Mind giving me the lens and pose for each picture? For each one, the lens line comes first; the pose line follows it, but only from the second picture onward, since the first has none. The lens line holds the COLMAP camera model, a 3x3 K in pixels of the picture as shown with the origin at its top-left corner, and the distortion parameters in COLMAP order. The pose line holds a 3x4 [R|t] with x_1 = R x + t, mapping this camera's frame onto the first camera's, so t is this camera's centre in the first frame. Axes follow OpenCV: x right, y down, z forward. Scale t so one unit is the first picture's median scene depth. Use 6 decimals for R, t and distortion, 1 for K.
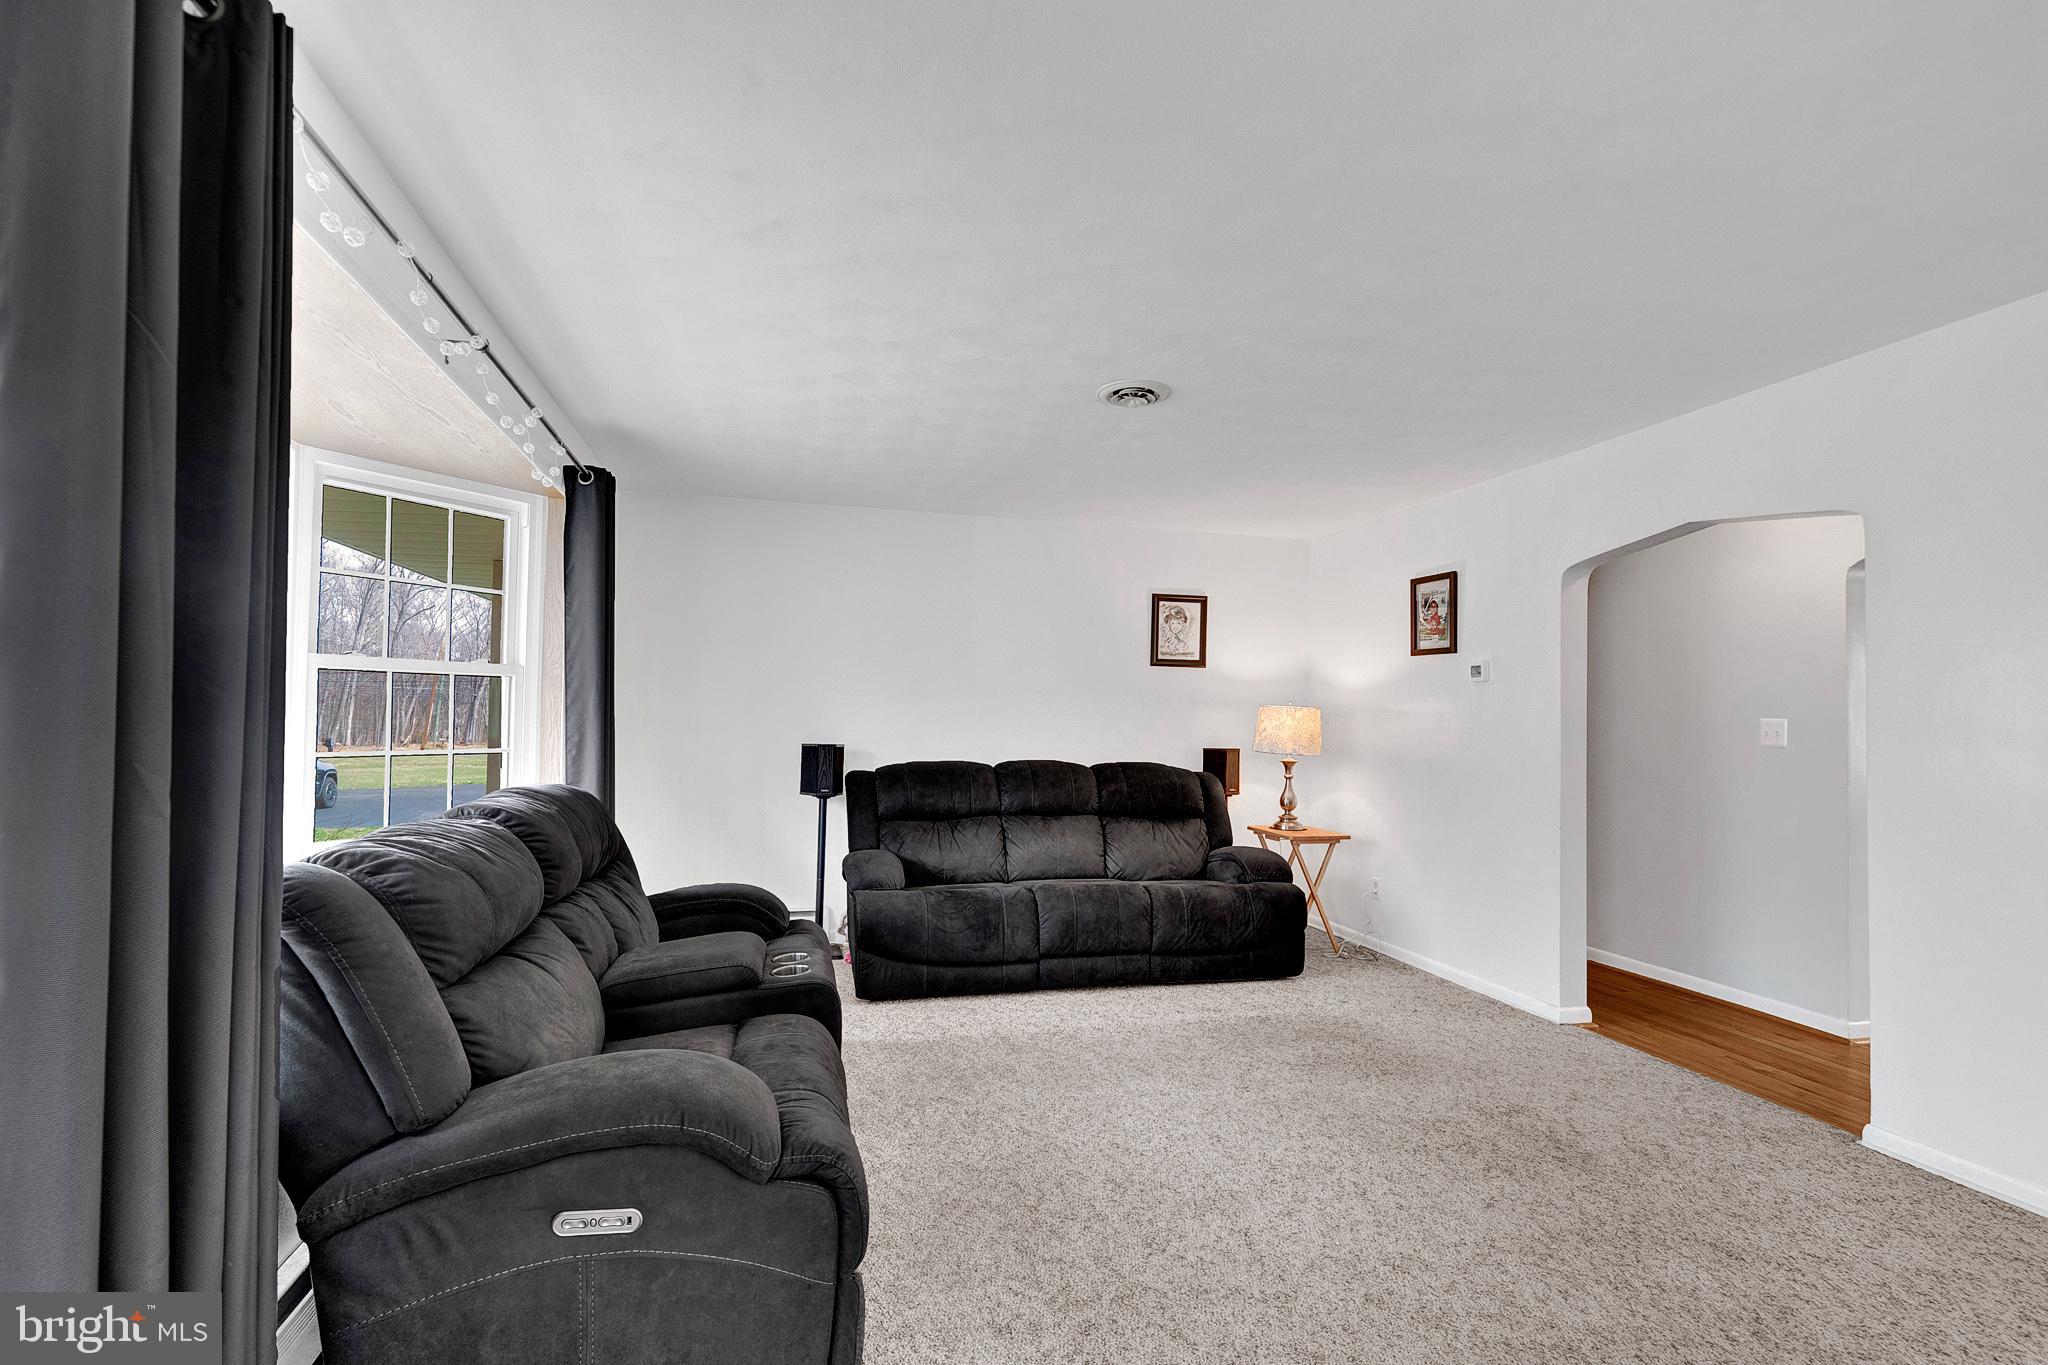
lens RADIAL K [[905.8, 0, 1024.0], [0, 905.8, 682.5], [0, 0, 1]] dist [0.002958, 0.000170]
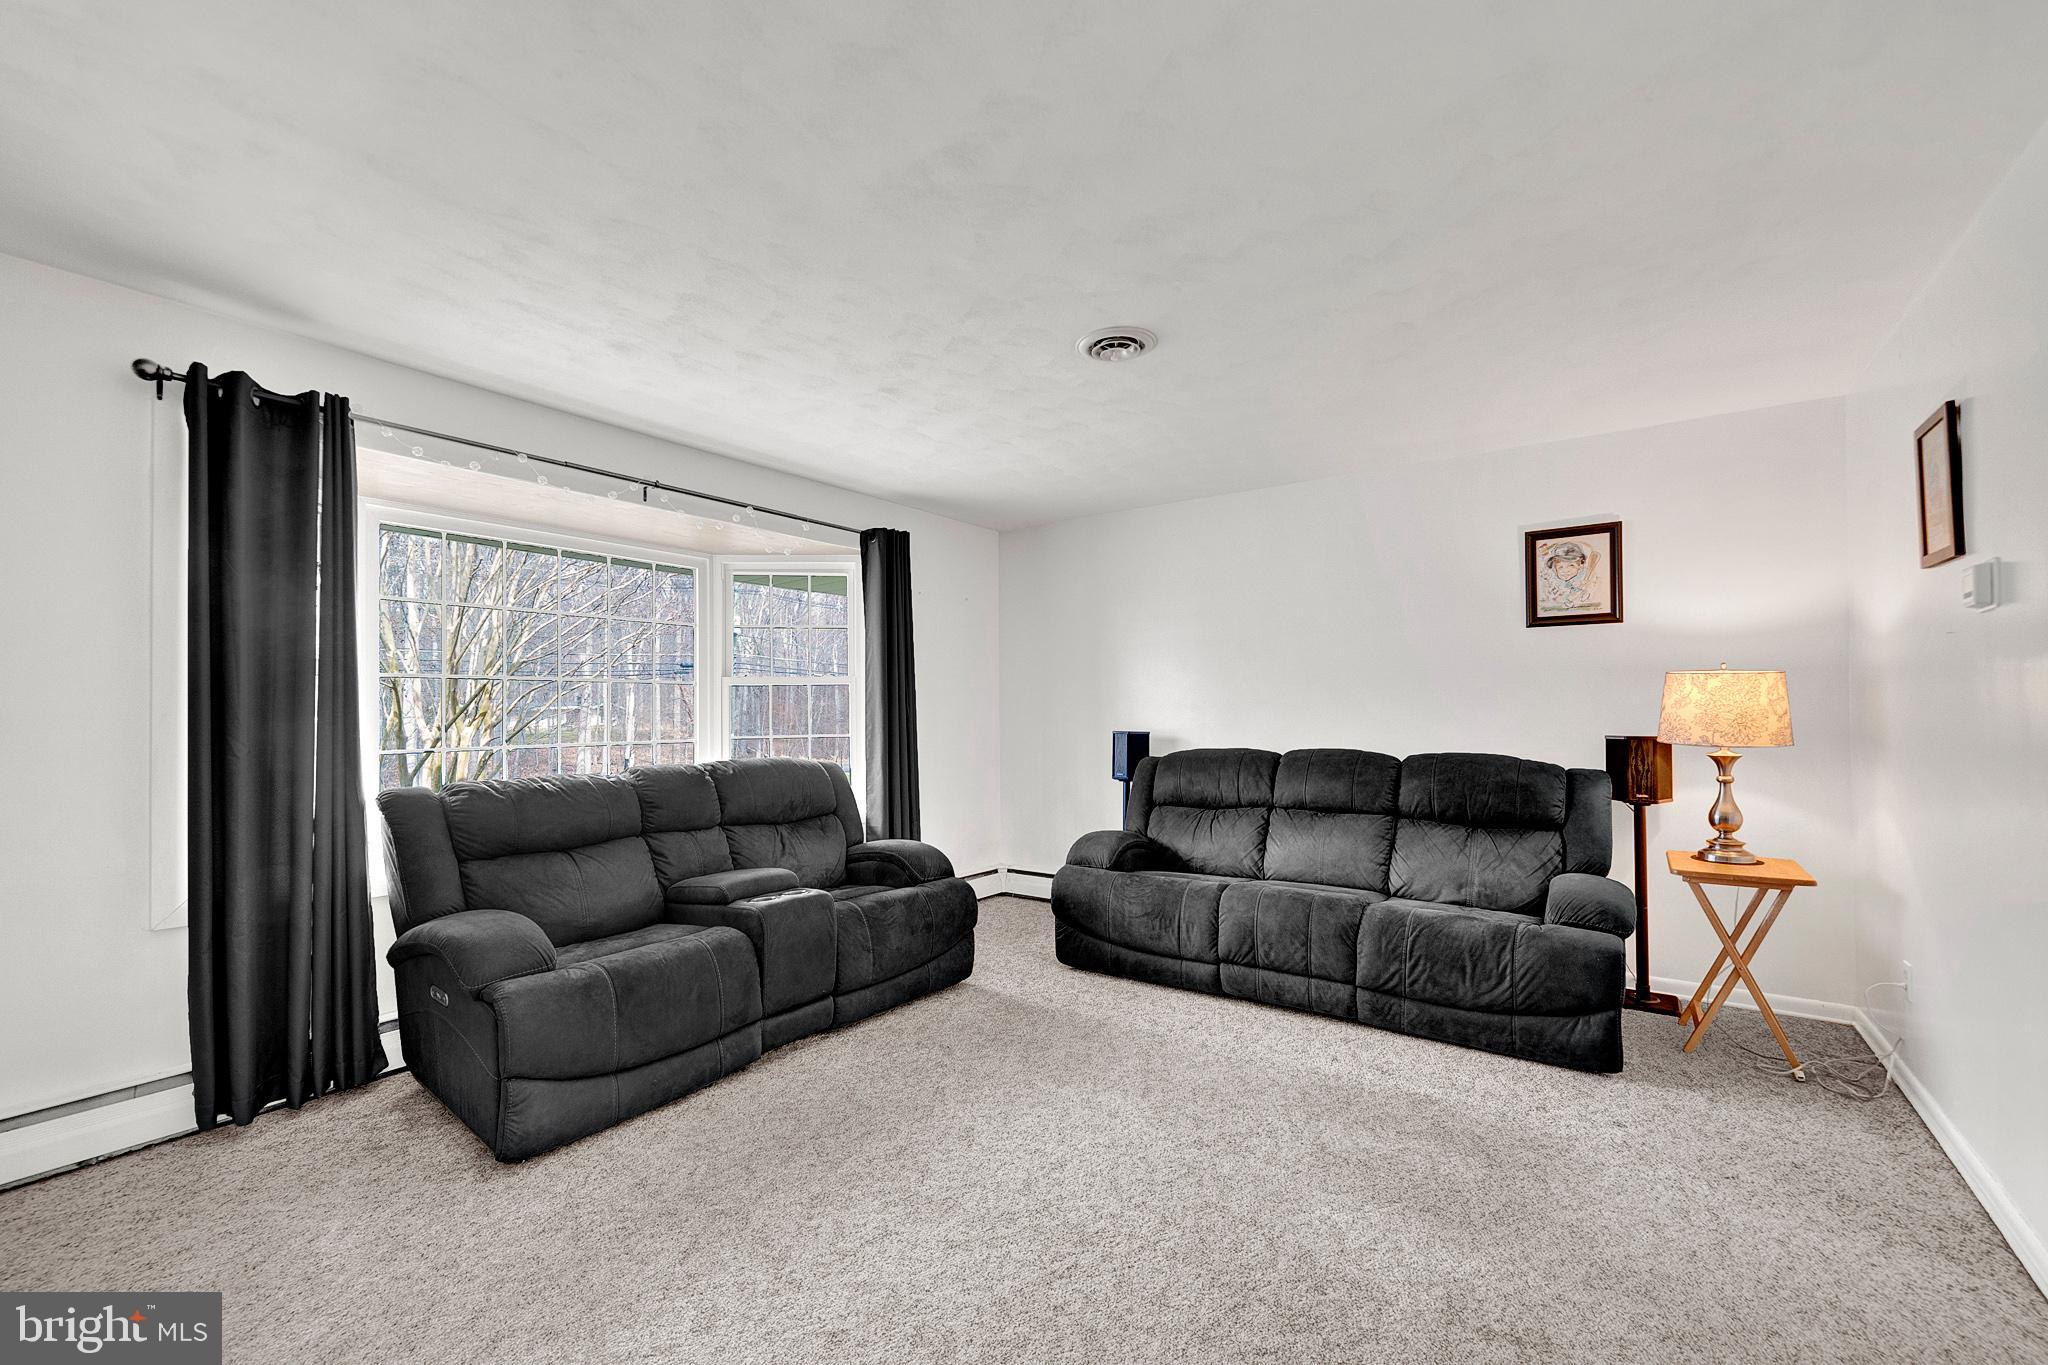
lens RADIAL K [[855.6, 0, 1024.0], [0, 855.6, 682.5], [0, 0, 1]] dist [-0.000471, -0.000271]
pose [[0.642172, -0.046745, -0.765134, 0.495934], [0.051504, 0.998515, -0.017776, 0.022231], [0.764828, -0.027992, 0.643626, 0.255529]]
